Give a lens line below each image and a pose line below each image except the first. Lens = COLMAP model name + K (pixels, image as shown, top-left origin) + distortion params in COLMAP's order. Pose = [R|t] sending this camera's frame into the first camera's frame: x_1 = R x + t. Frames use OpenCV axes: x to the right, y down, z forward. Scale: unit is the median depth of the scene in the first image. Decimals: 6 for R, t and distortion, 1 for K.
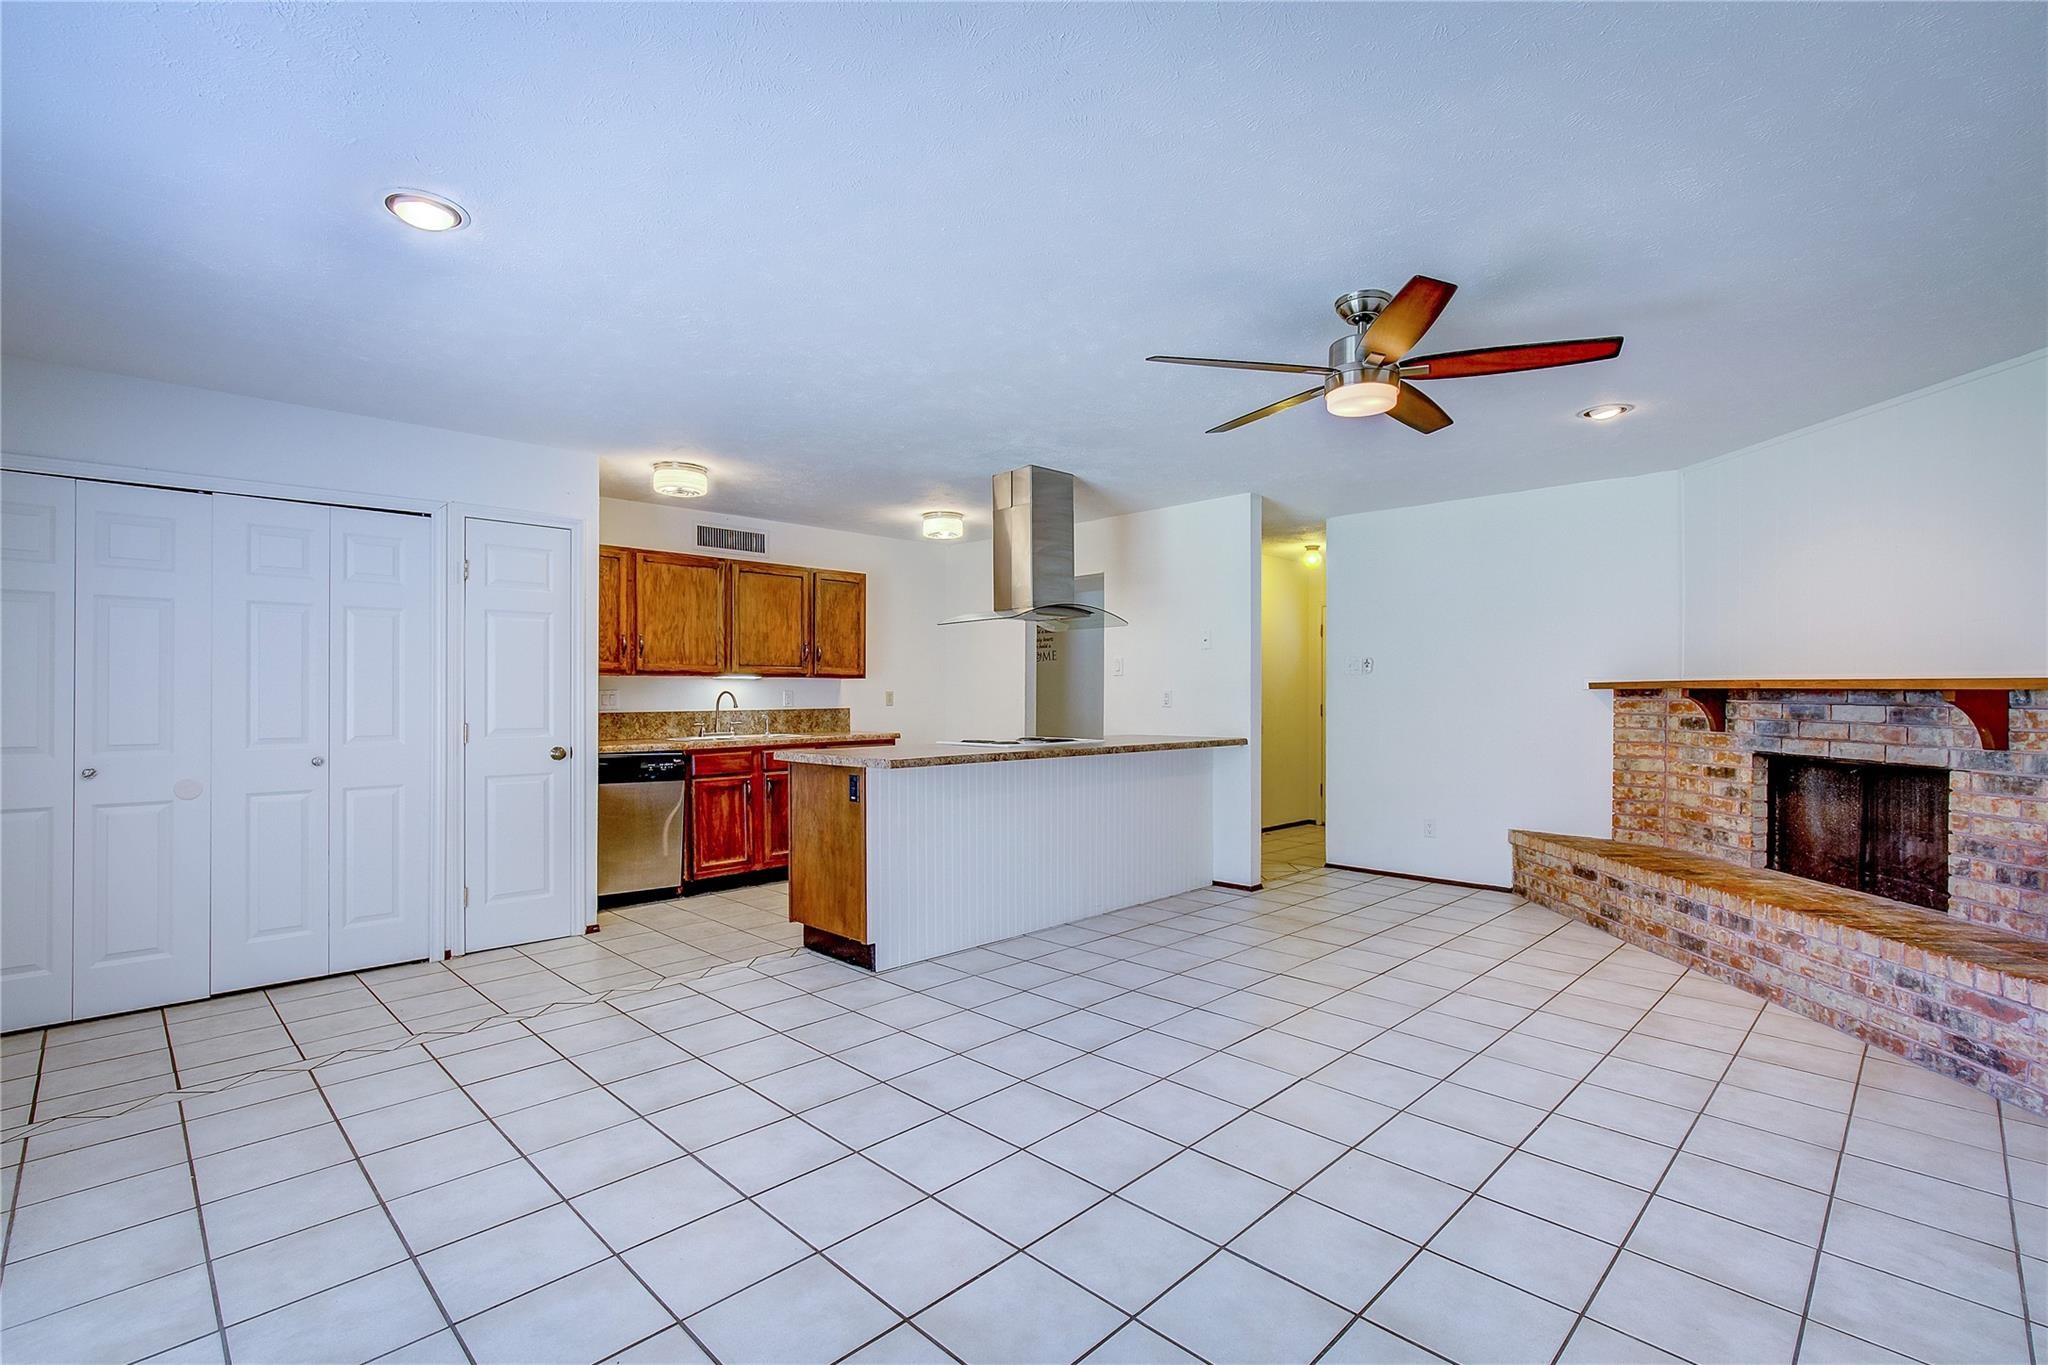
lens RADIAL K [[926.2, 0, 1028.1], [0, 926.2, 694.2], [0, 0, 1]] dist [-0.005365, 0.004723]
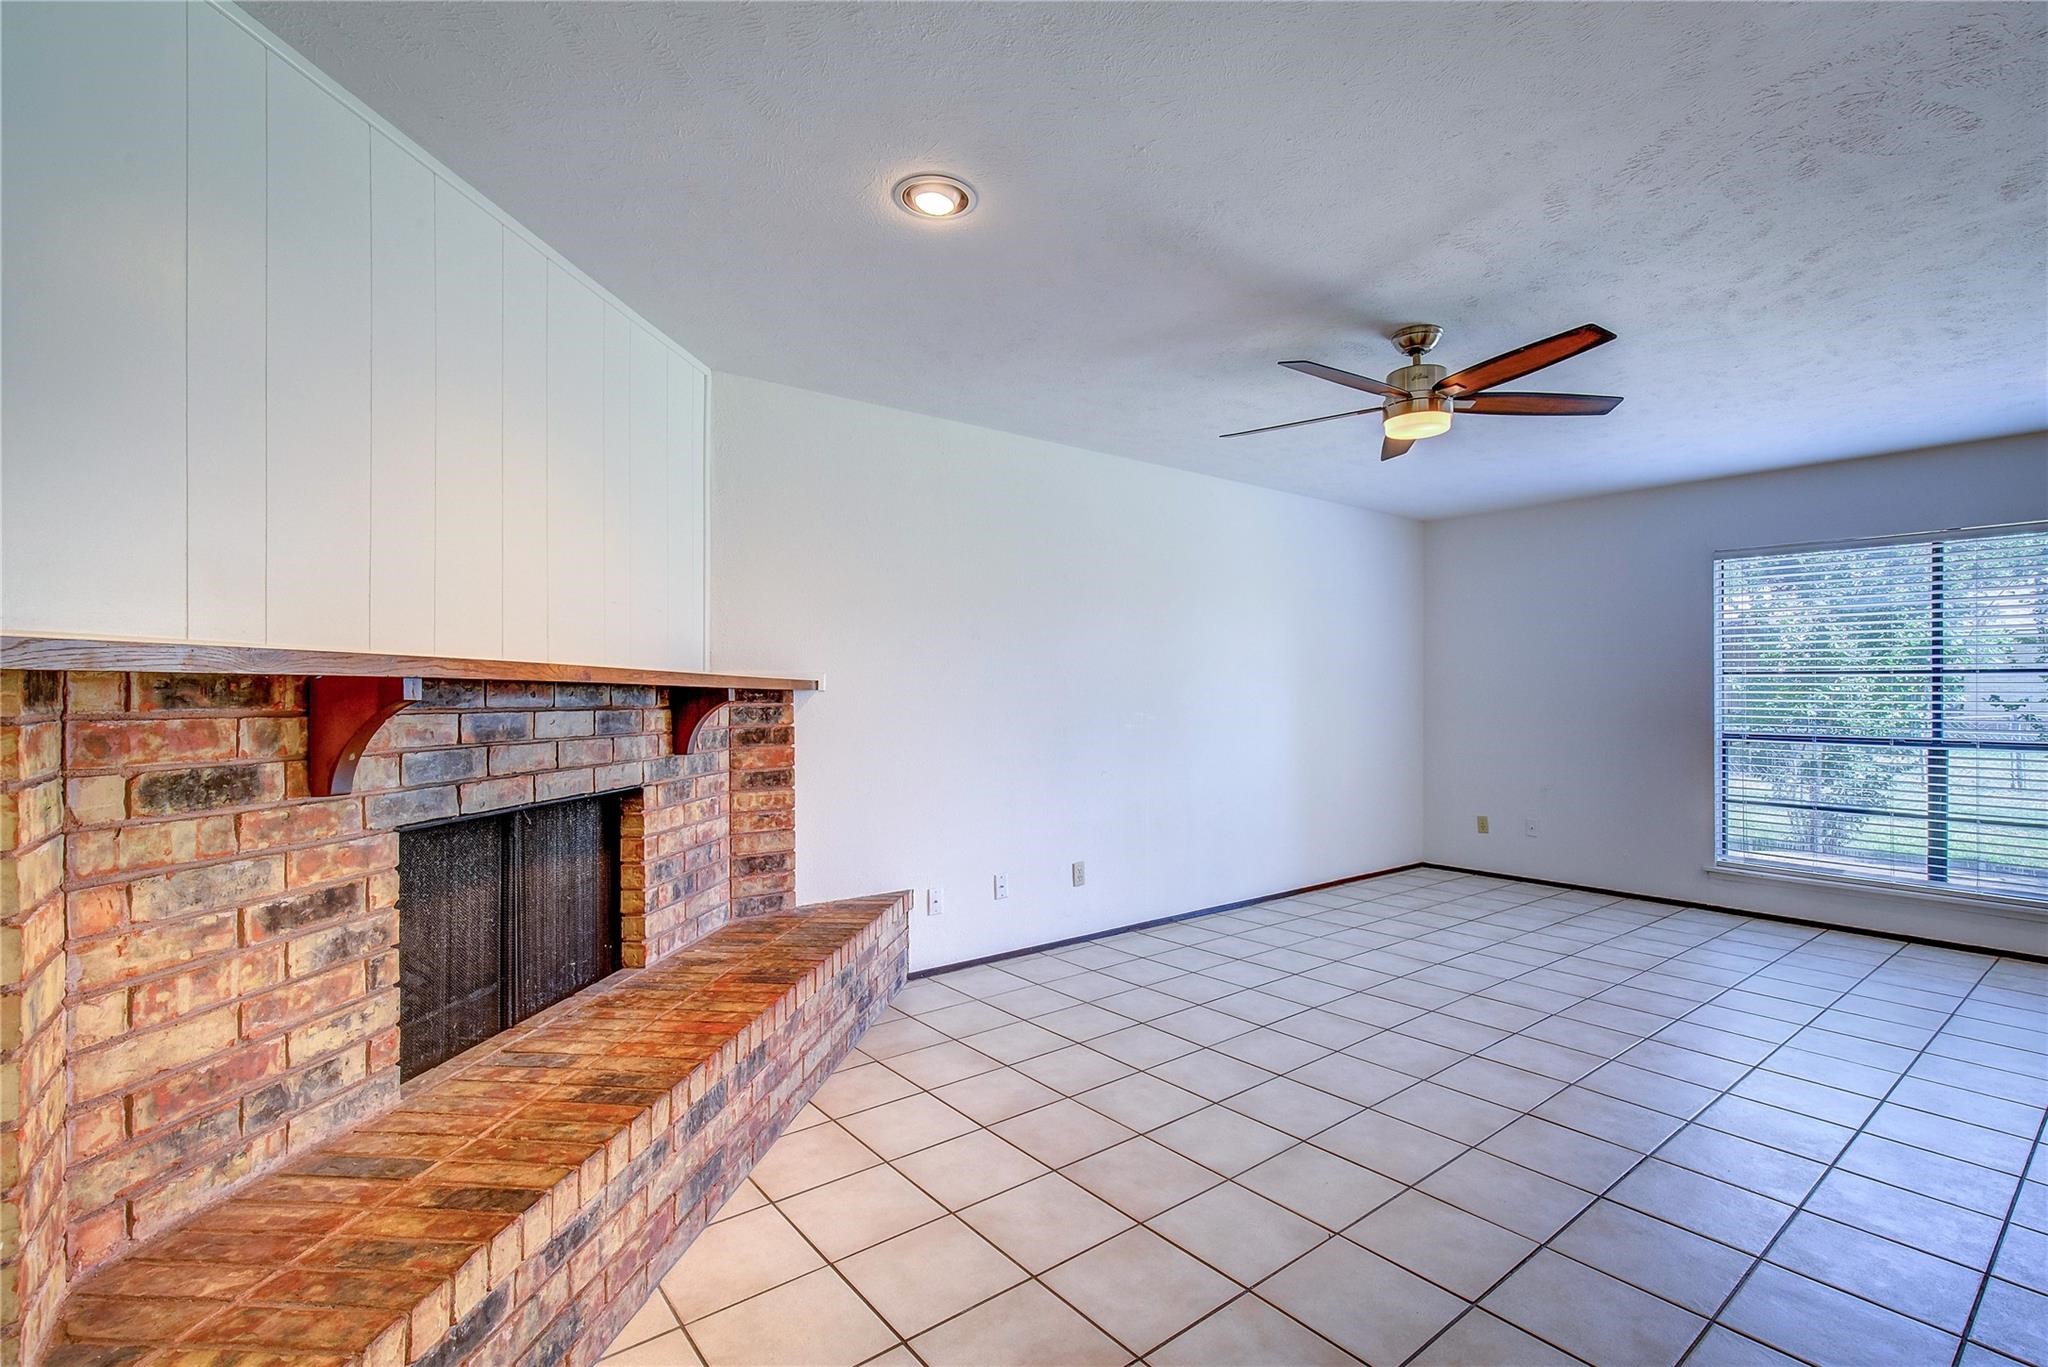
lens RADIAL K [[926.2, 0, 1019.0], [0, 926.2, 690.3], [0, 0, 1]] dist [-0.005365, 0.004723]
pose [[-0.992120, 0.001667, 0.125280, 0.440241], [0.001396, 0.999996, -0.002254, -0.000301], [-0.125283, -0.002061, -0.992119, 1.371670]]
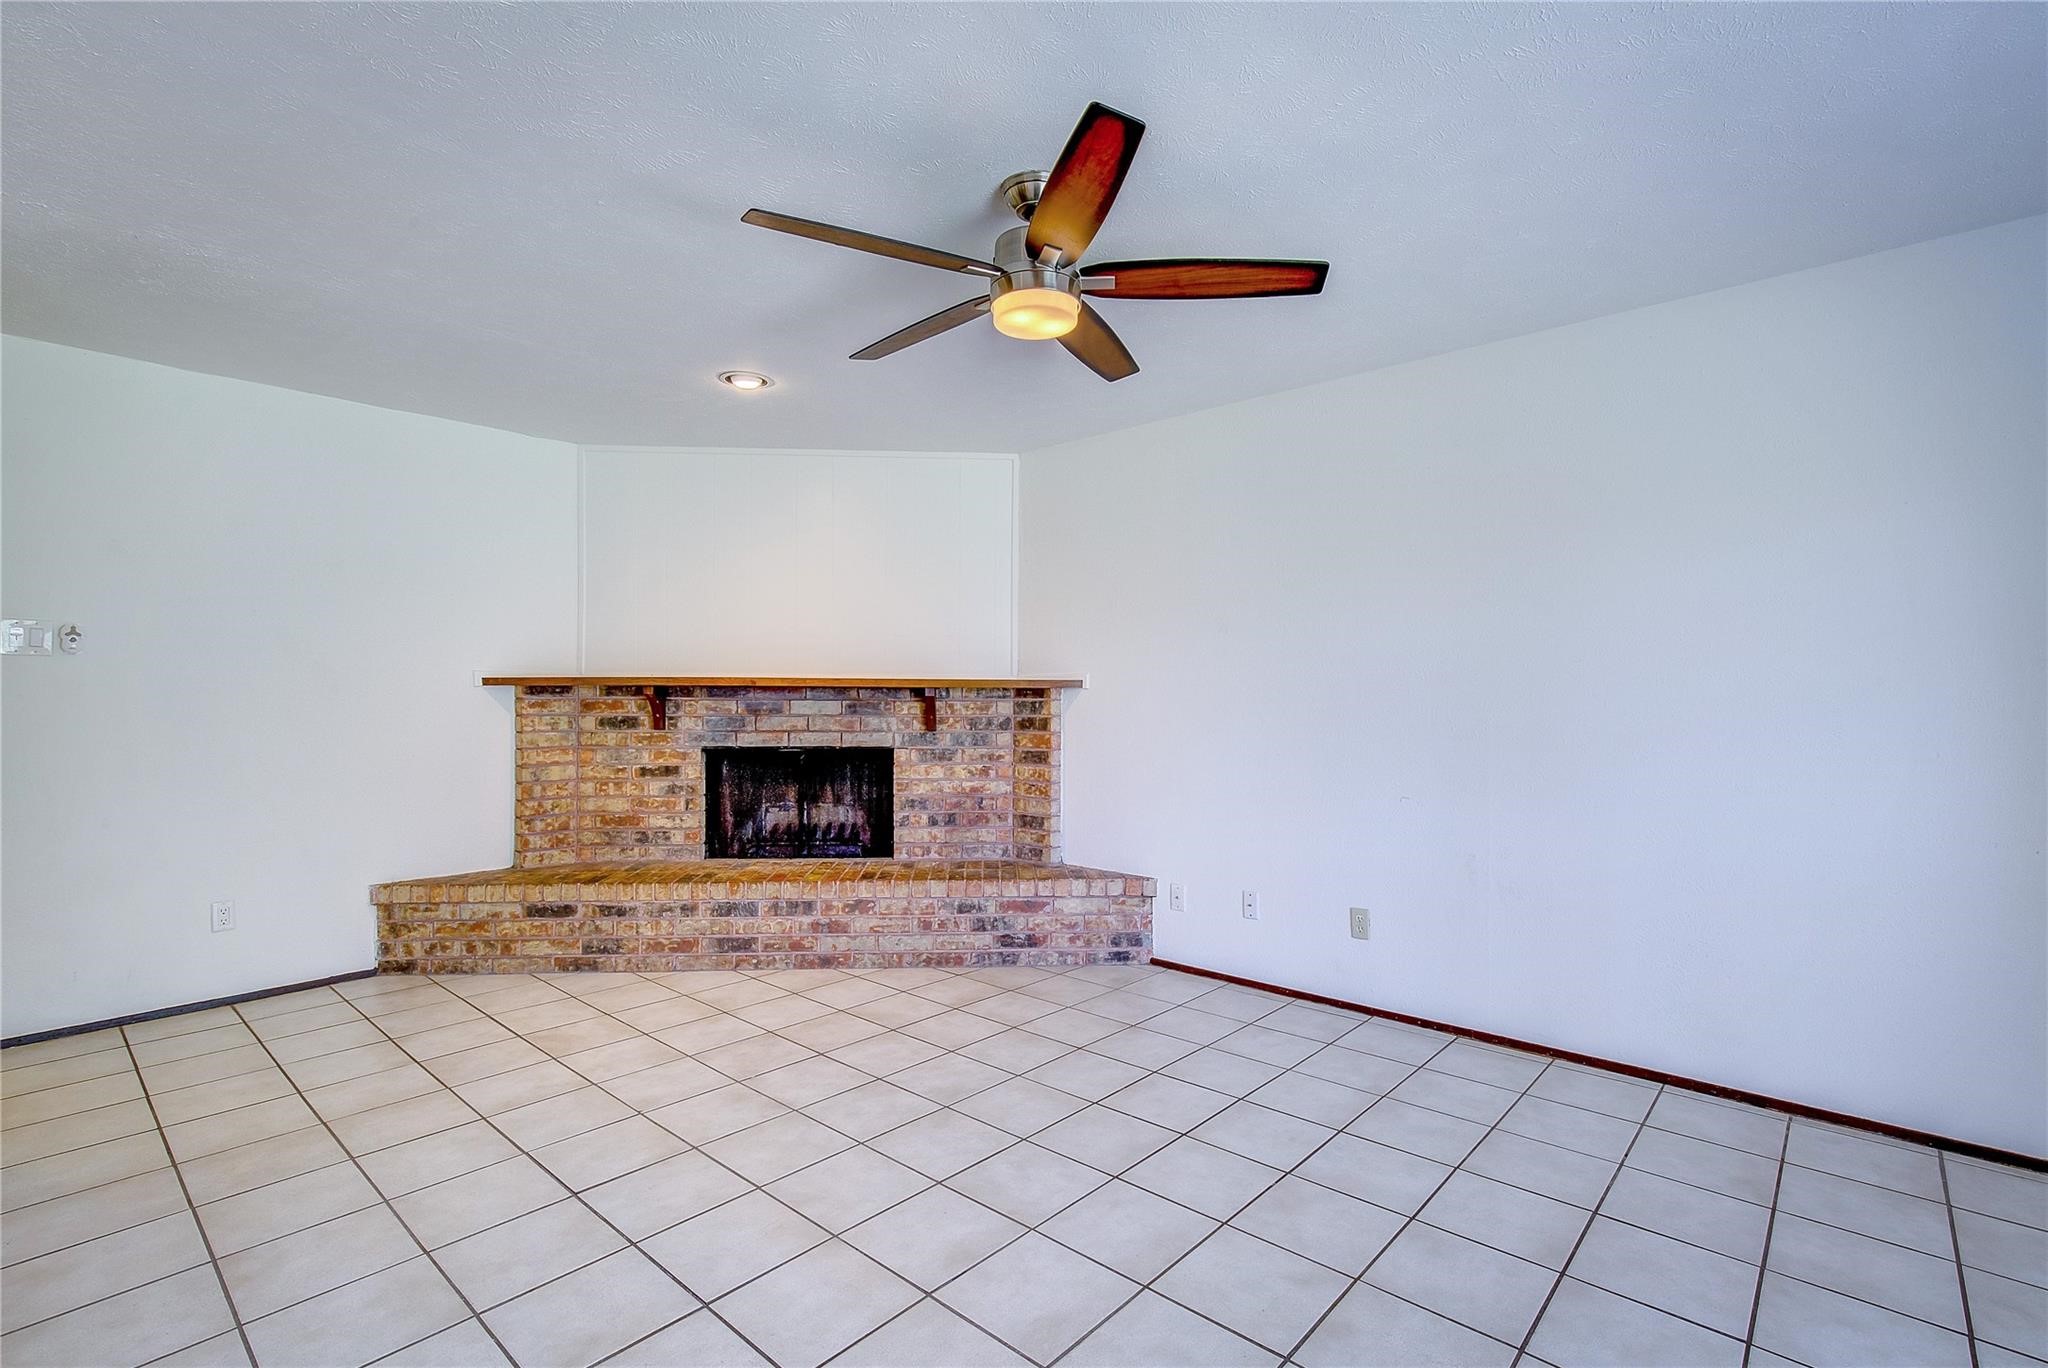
lens RADIAL K [[926.2, 0, 1036.5], [0, 926.2, 687.6], [0, 0, 1]] dist [-0.005365, 0.004723]
pose [[-0.048693, 0.008137, 0.998781, -0.261061], [0.003893, 0.999961, -0.007956, 0.004995], [-0.998806, 0.003501, -0.048723, 0.668944]]
